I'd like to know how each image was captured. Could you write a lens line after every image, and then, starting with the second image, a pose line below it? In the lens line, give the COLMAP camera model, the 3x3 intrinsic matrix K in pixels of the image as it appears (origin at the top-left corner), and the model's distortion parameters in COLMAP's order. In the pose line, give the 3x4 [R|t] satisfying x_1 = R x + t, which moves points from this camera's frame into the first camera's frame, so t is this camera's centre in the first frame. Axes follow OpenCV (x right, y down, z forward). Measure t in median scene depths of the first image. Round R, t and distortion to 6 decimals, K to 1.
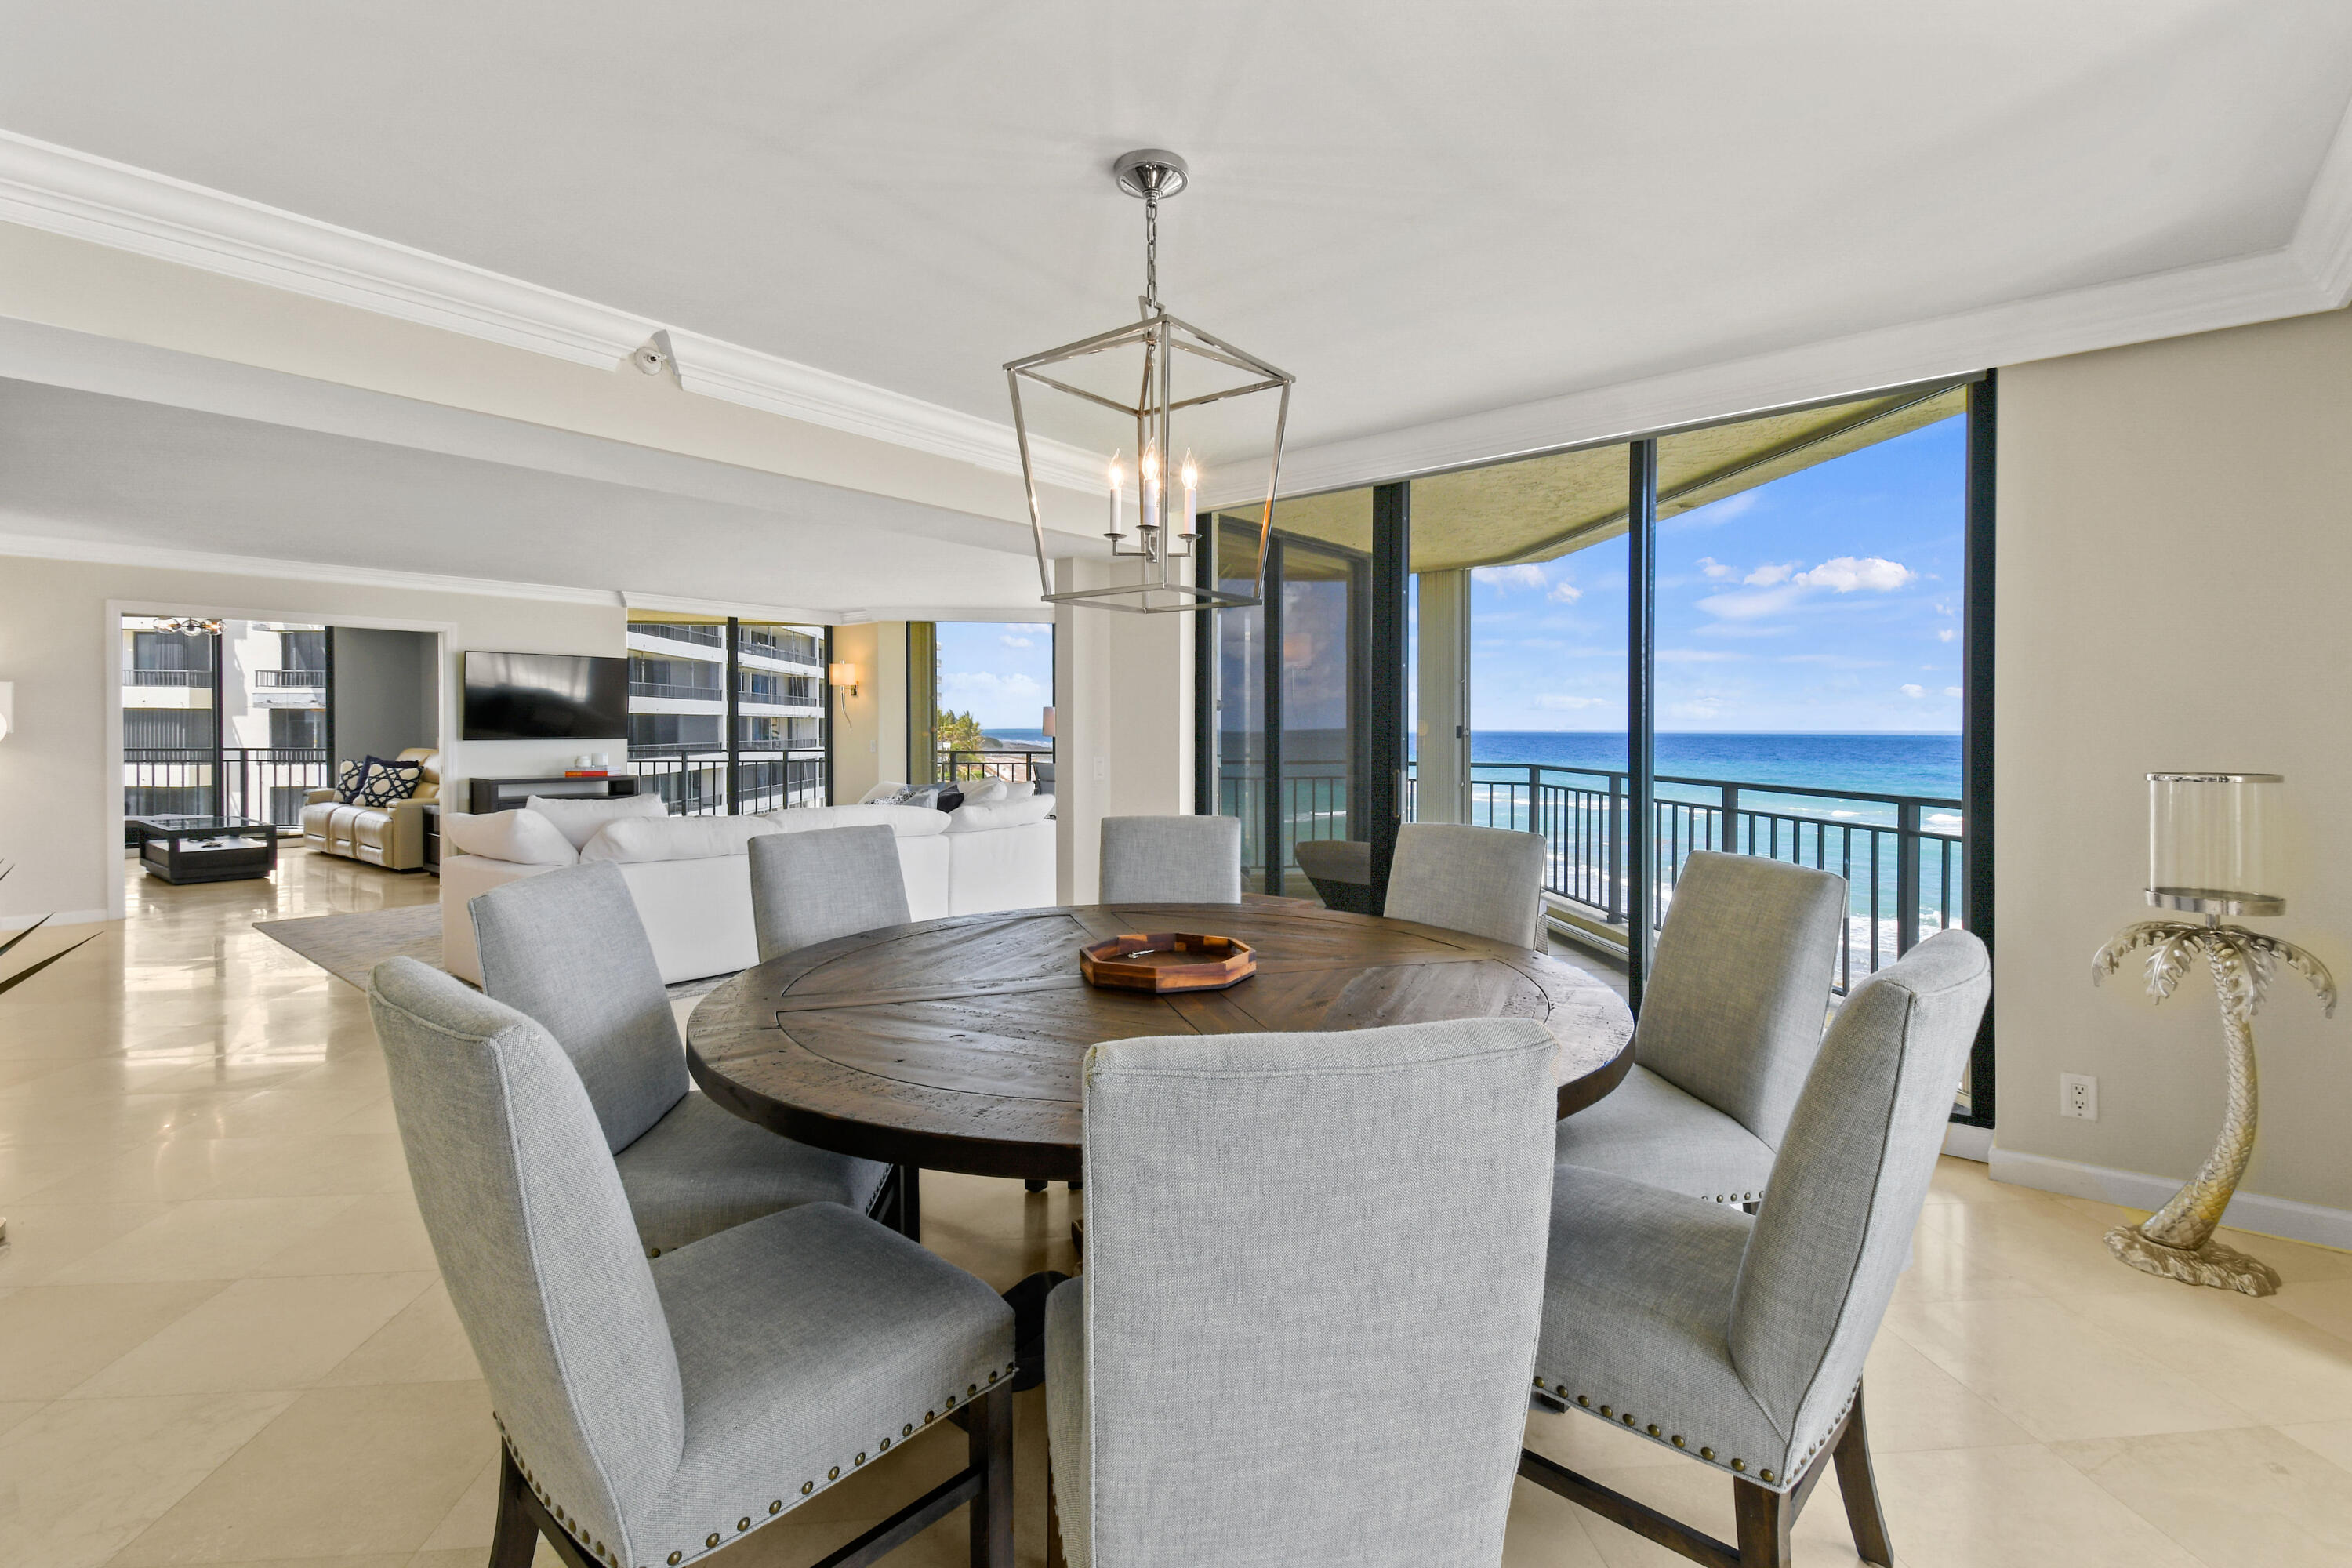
lens RADIAL K [[1089.6, 0, 1173.5], [0, 1089.6, 742.8], [0, 0, 1]] dist [0.056251, -0.025183]
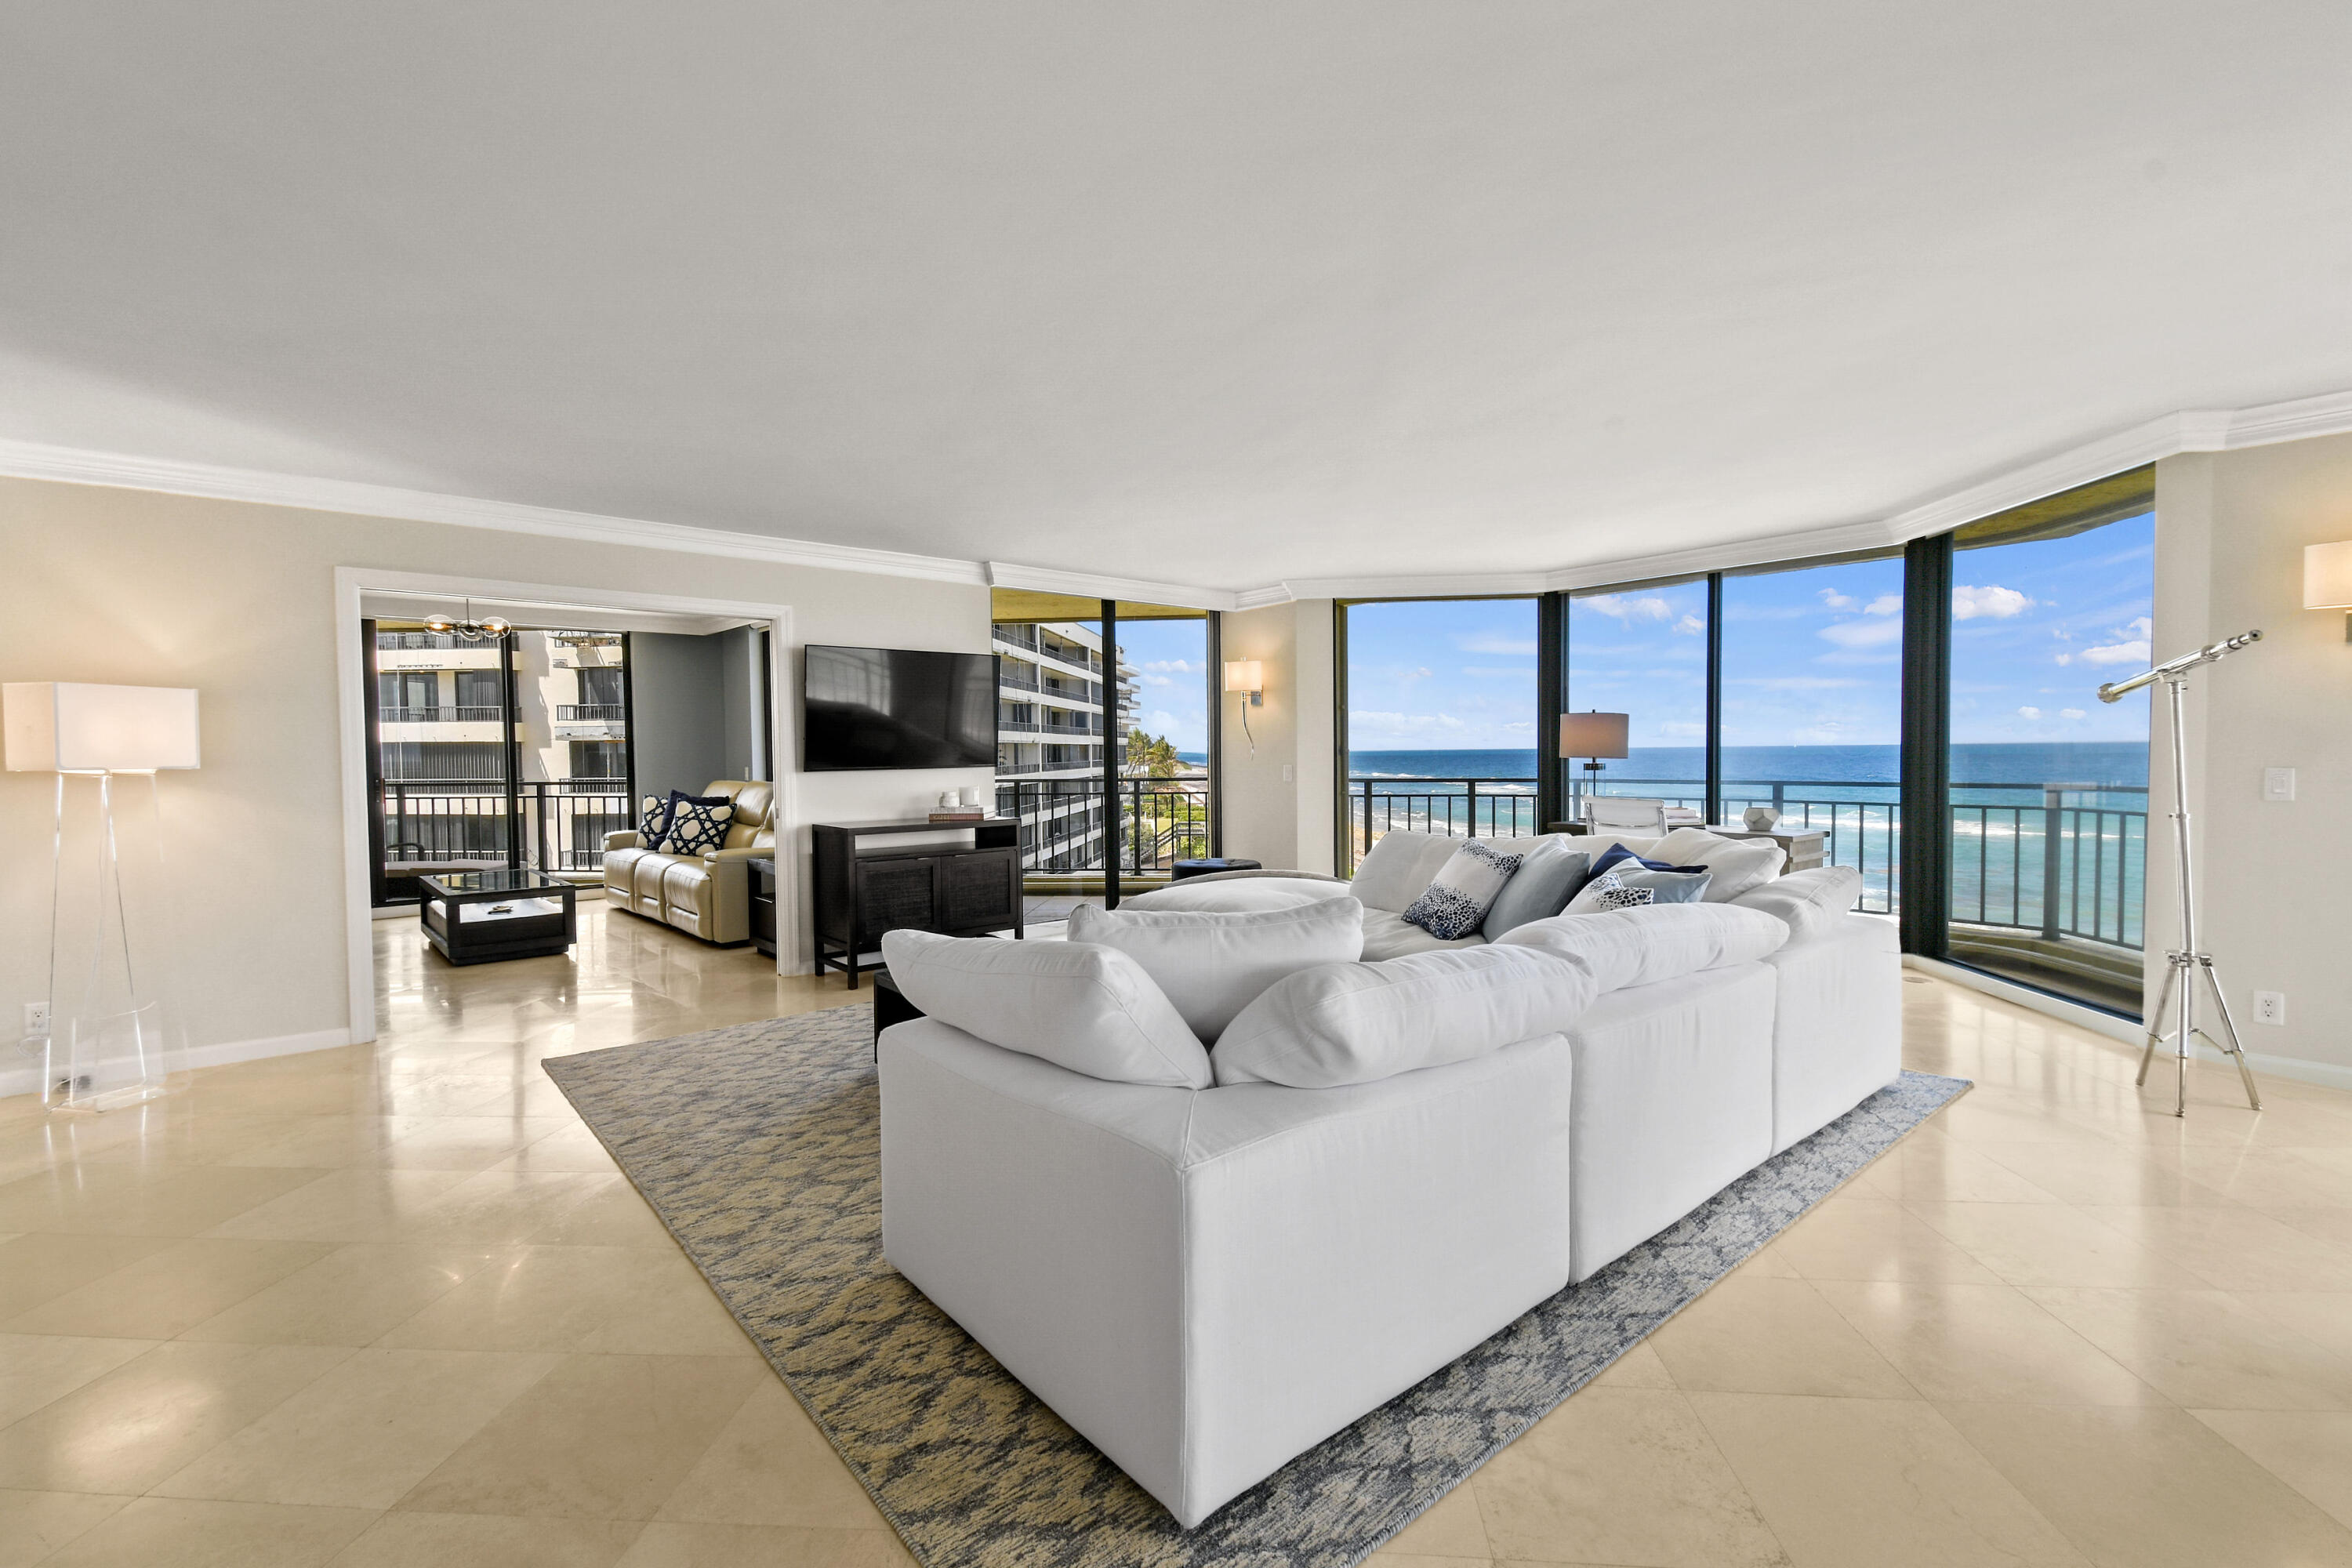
lens RADIAL K [[1065.0, 0, 1174.3], [0, 1065.0, 797.0], [0, 0, 1]] dist [0.039262, -0.000027]
pose [[0.985550, -0.003411, -0.169350, -0.236083], [0.007737, 0.999660, 0.024892, -0.000684], [0.169208, -0.025843, 0.985242, 0.296819]]
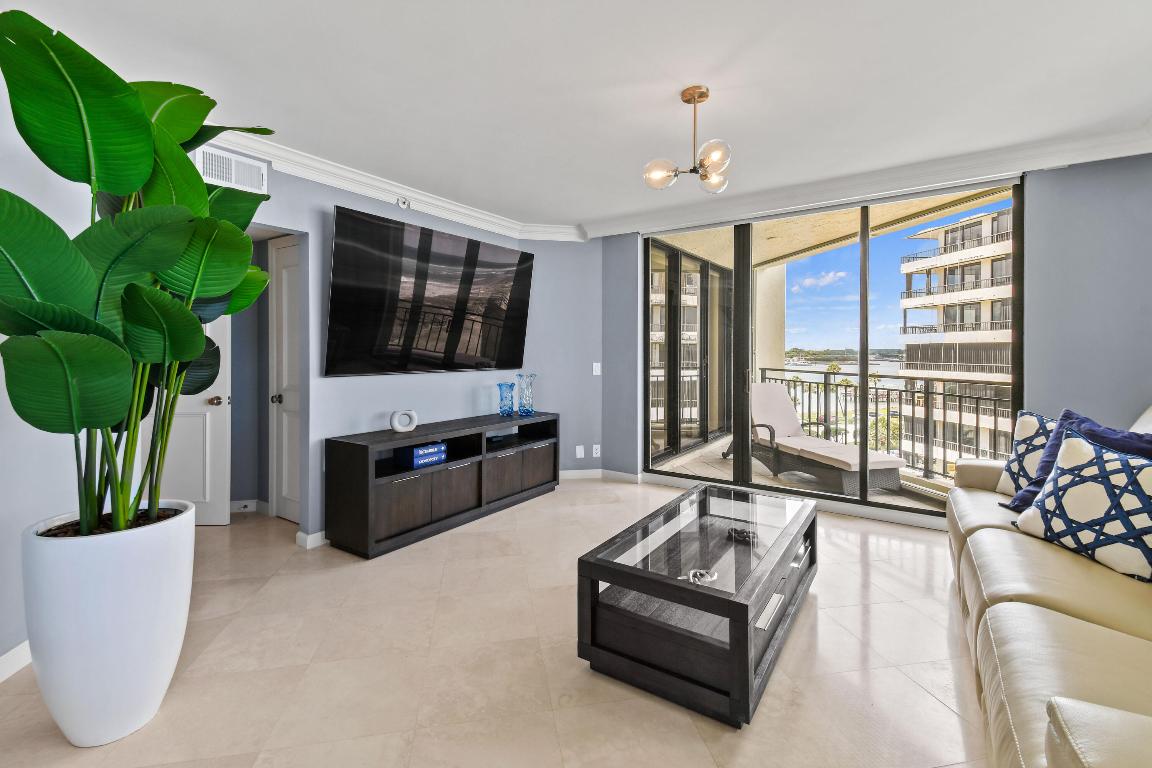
lens RADIAL K [[533.7, 0, 574.8], [0, 533.7, 363.8], [0, 0, 1]] dist [0.056251, -0.025183]
pose [[0.143487, 0.011767, -0.989582, -0.544600], [-0.006658, 0.999918, 0.010924, -0.010133], [0.989630, 0.005021, 0.143554, 0.792134]]
